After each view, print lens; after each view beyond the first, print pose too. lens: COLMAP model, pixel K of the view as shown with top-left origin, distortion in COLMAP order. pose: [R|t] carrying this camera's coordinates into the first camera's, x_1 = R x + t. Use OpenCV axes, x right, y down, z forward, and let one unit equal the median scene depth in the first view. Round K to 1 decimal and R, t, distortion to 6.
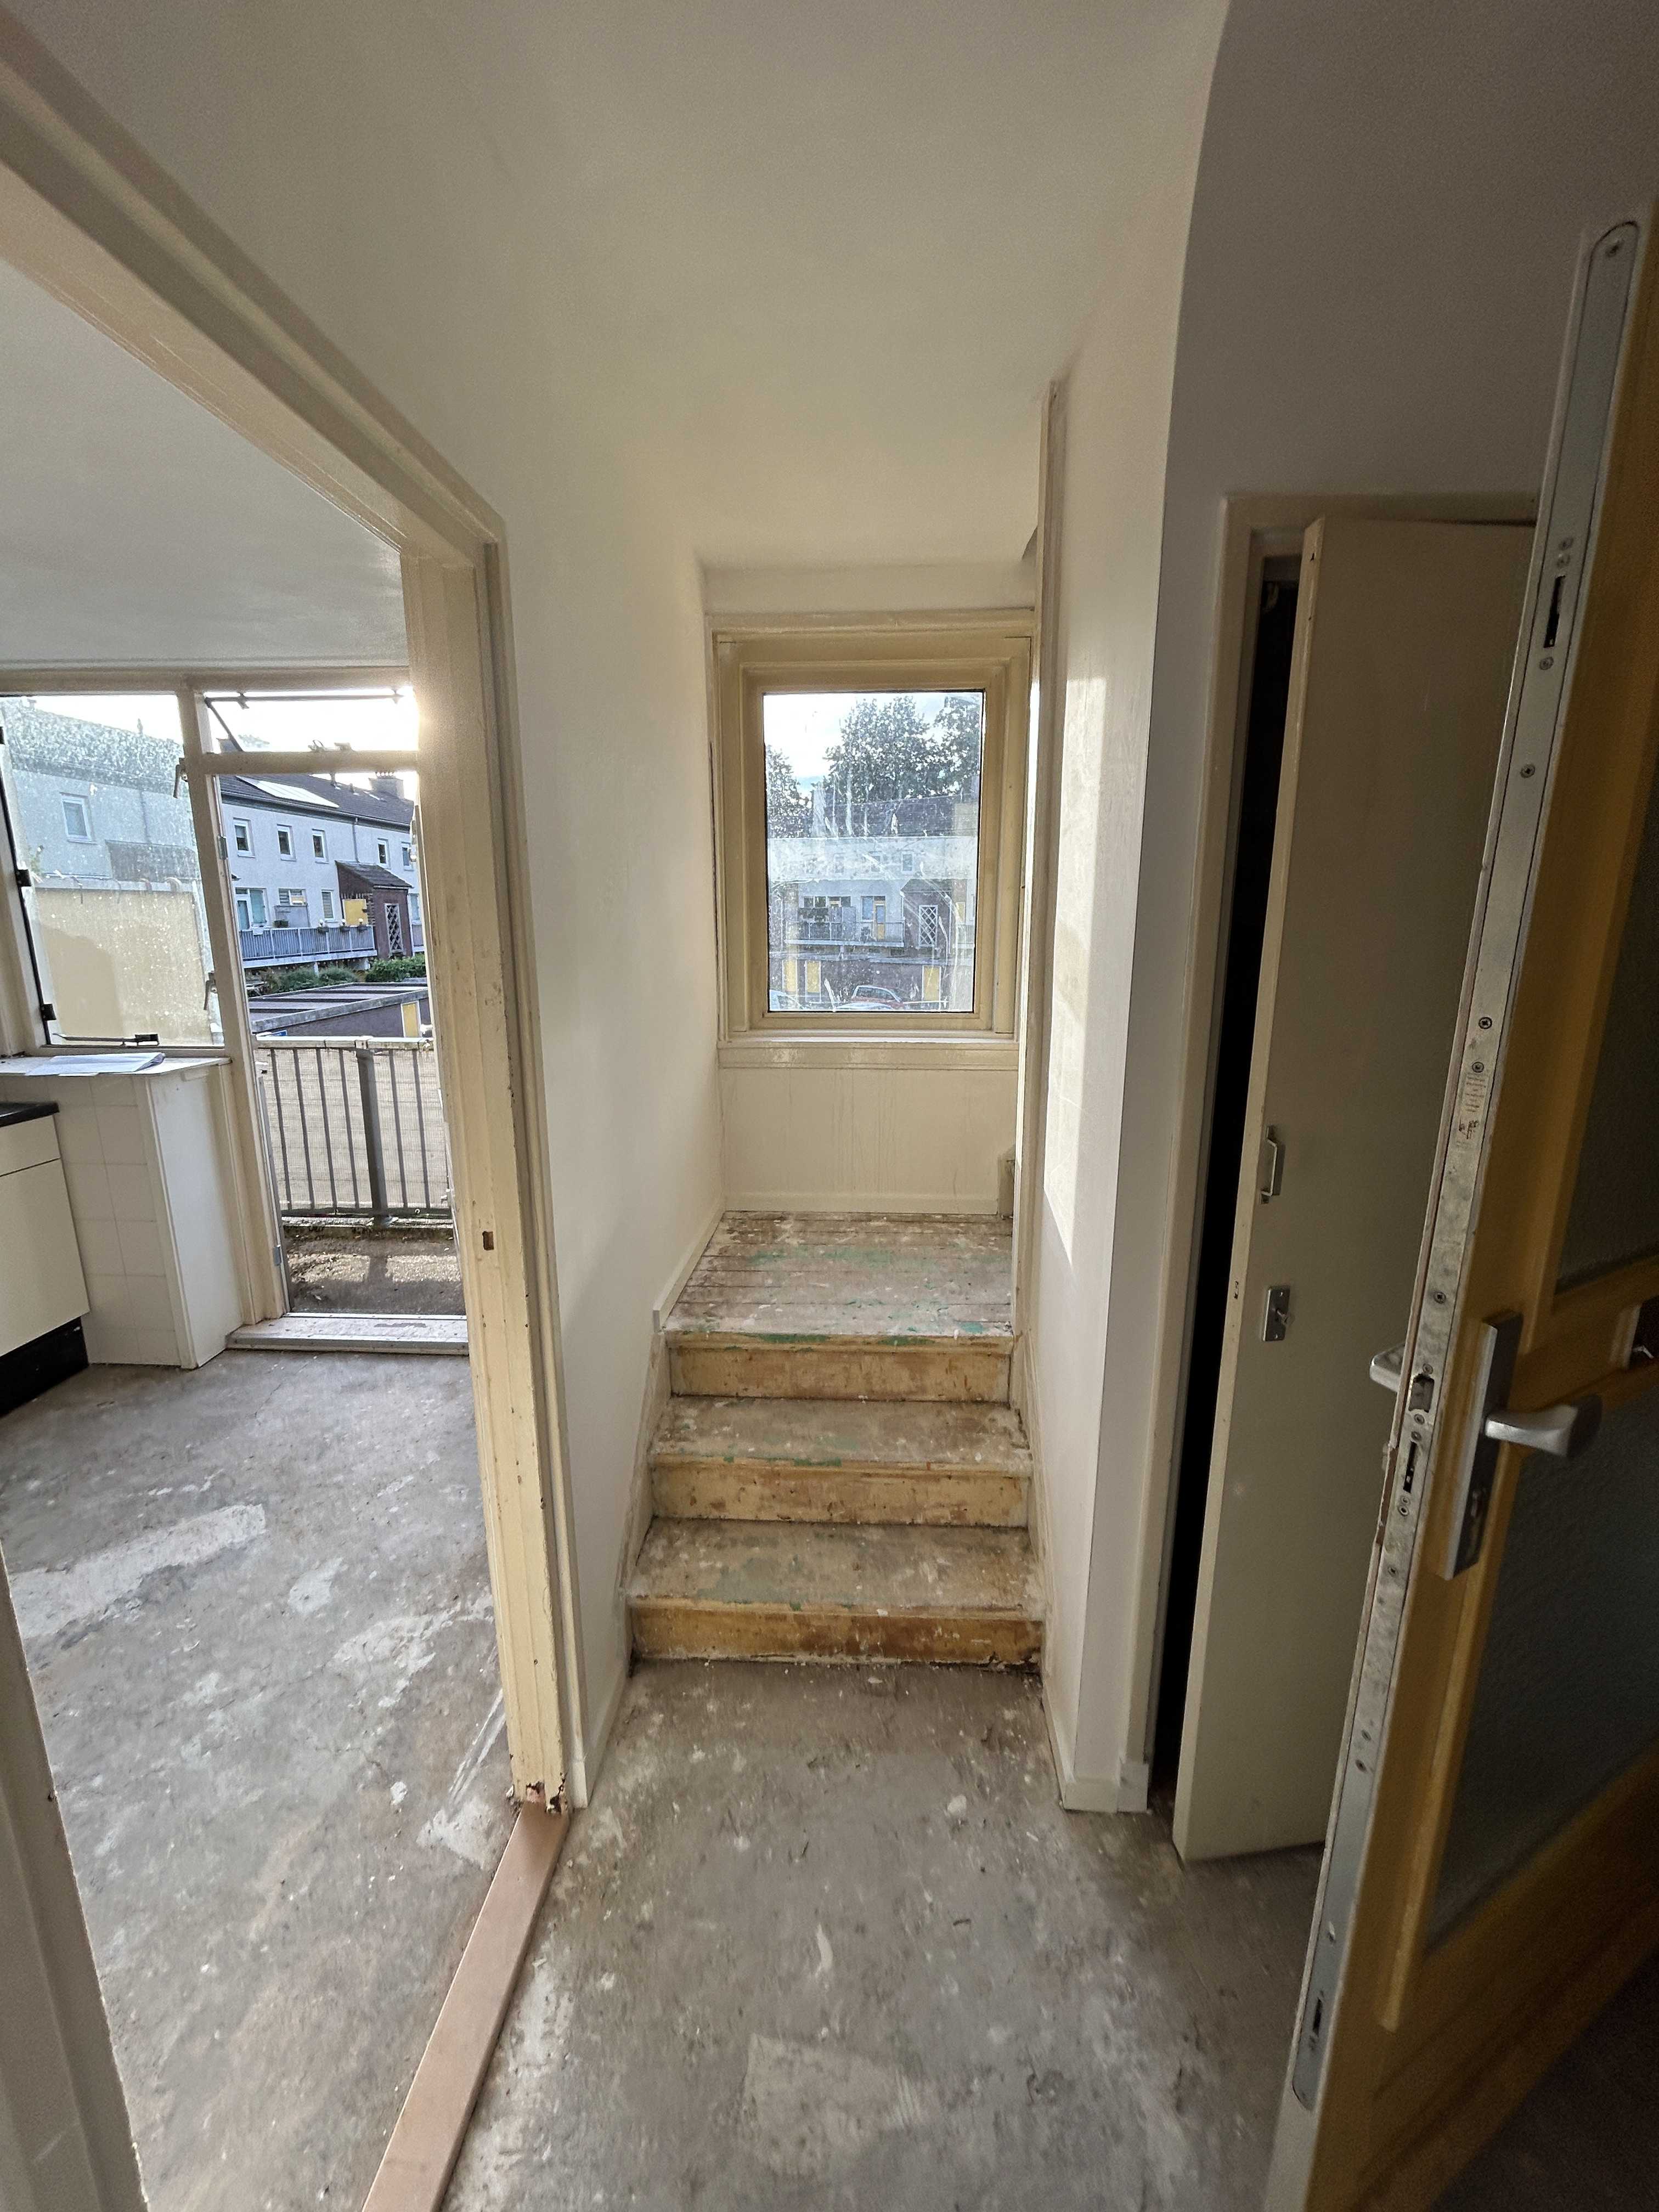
lens RADIAL K [[888.3, 0, 829.5], [0, 888.3, 1106.0], [0, 0, 1]] dist [0.000661, 0.000192]
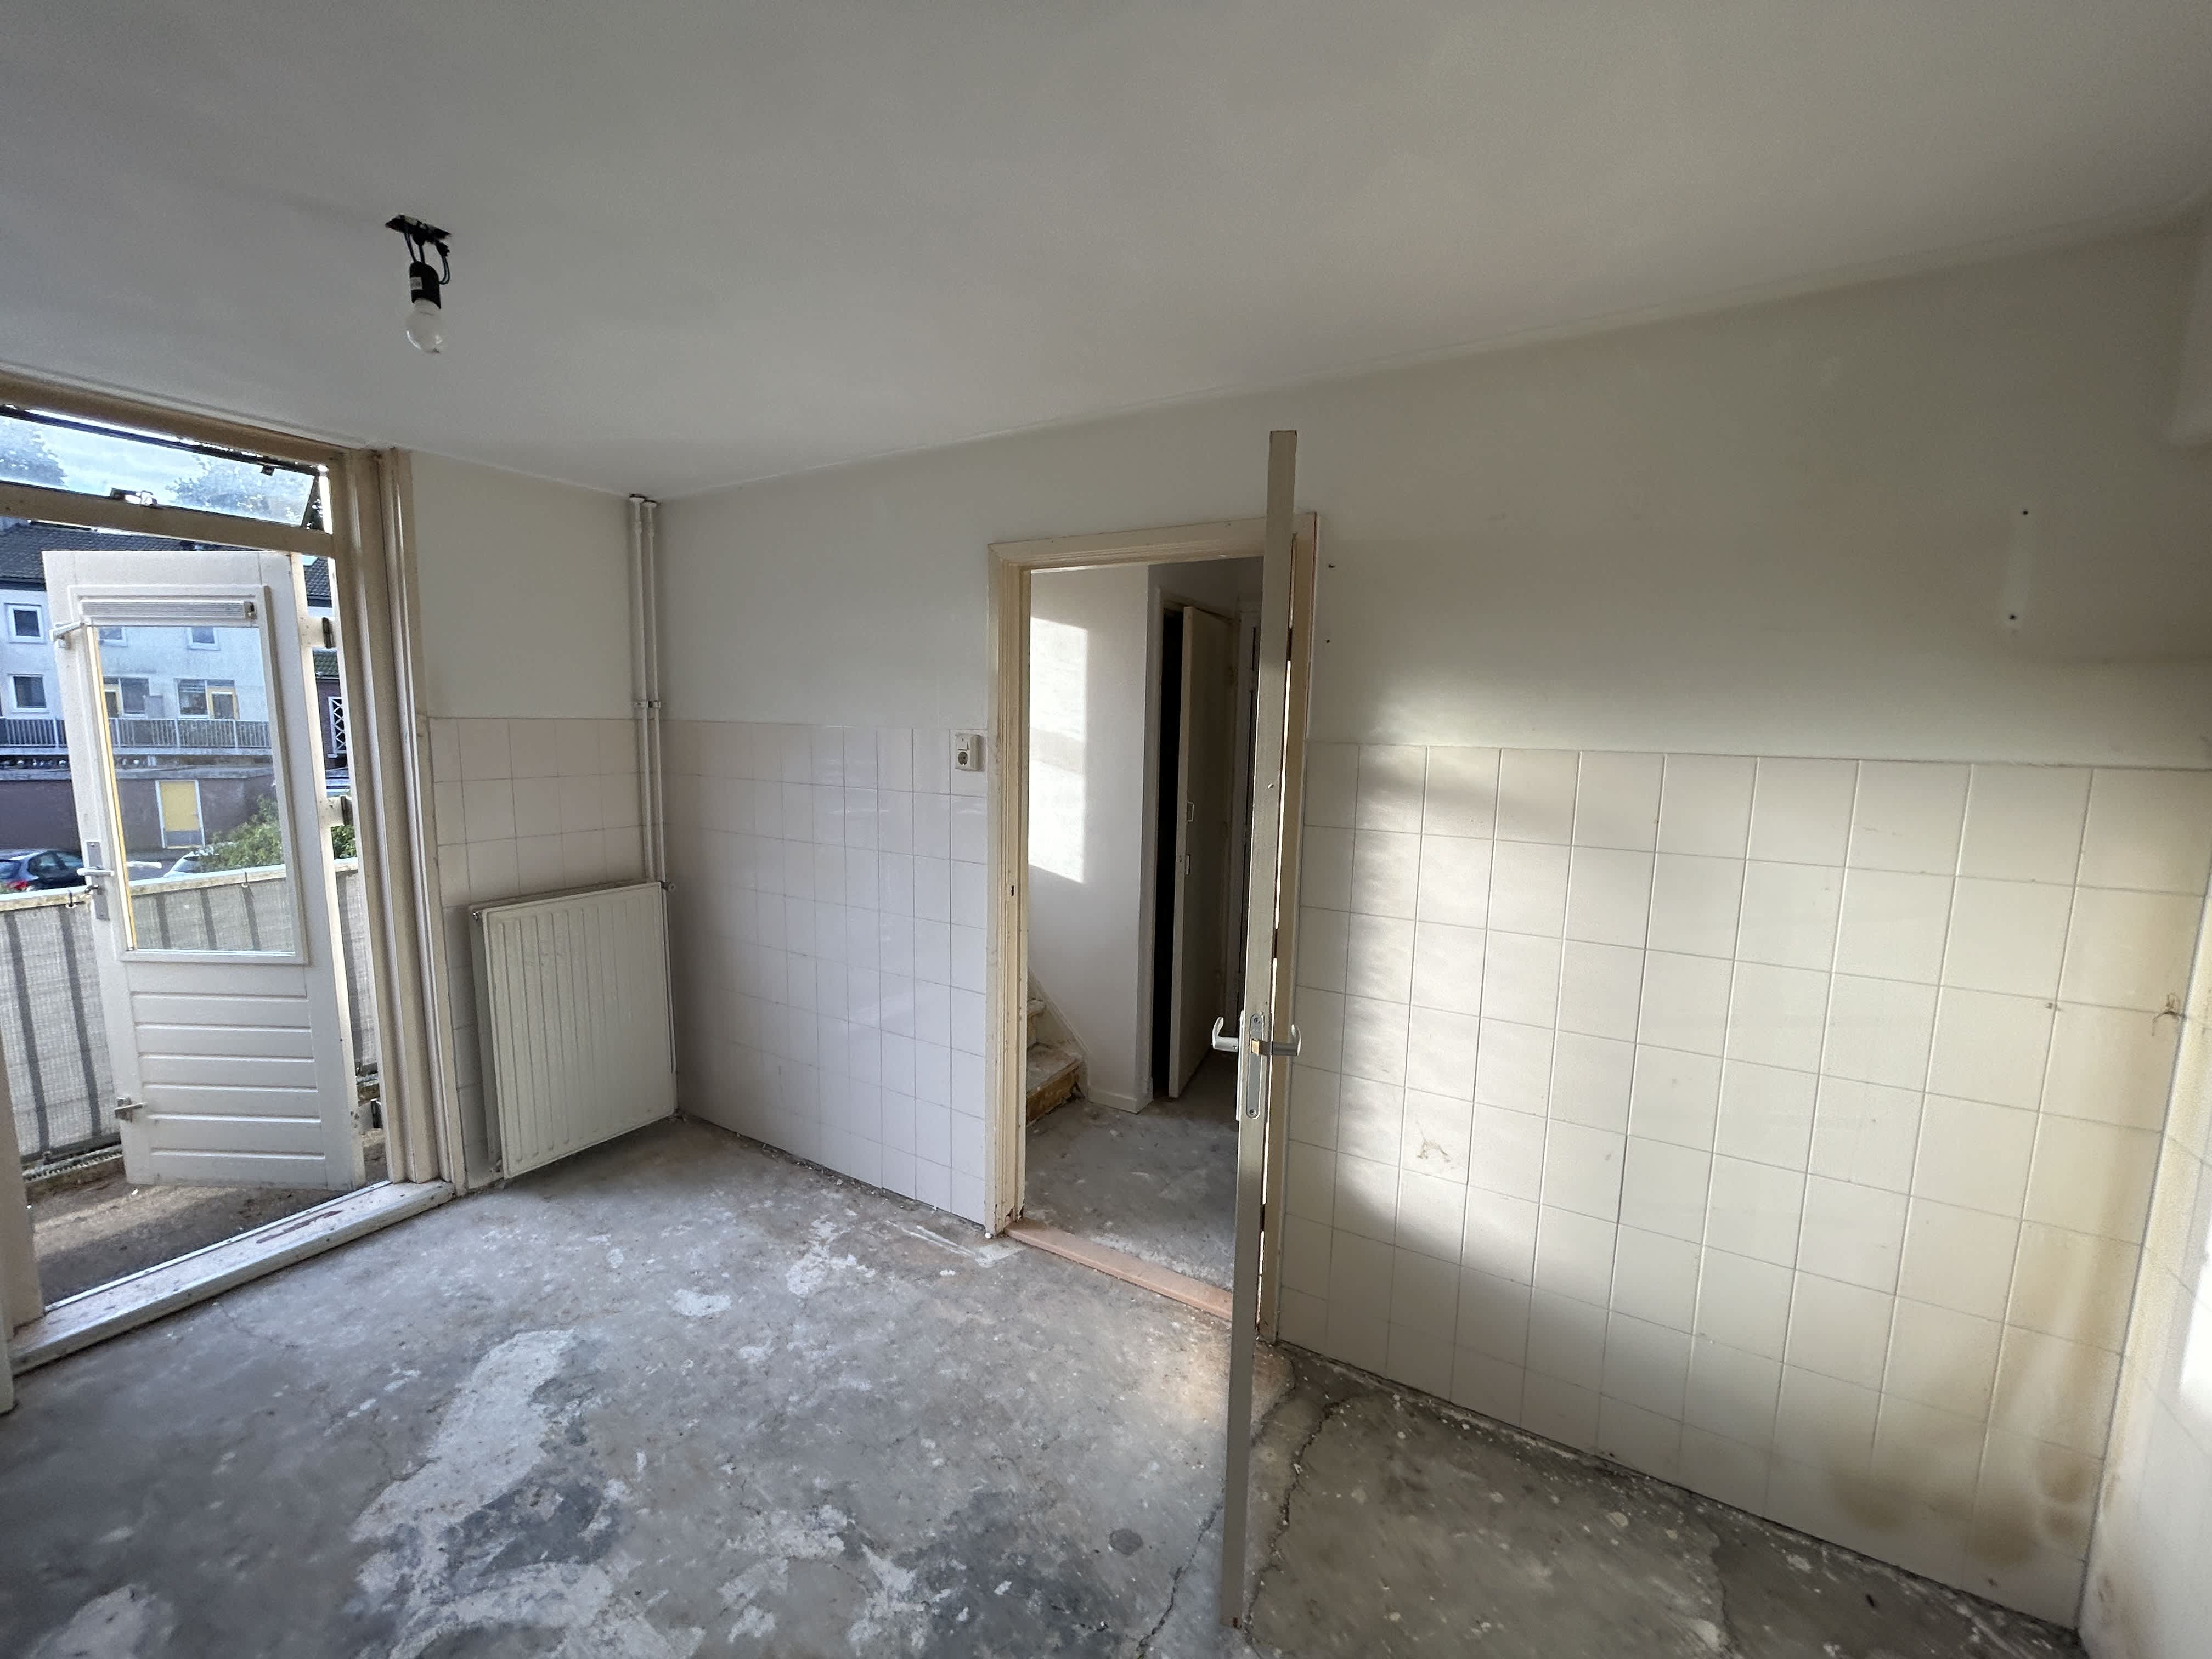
lens RADIAL K [[880.4, 0, 1106.0], [0, 880.4, 829.5], [0, 0, 1]] dist [0.000786, 0.000127]
pose [[0.458795, -0.102110, 0.882655, -1.115187], [0.176580, 0.984039, 0.022053, 0.012239], [-0.870819, 0.145742, 0.469503, -0.058972]]
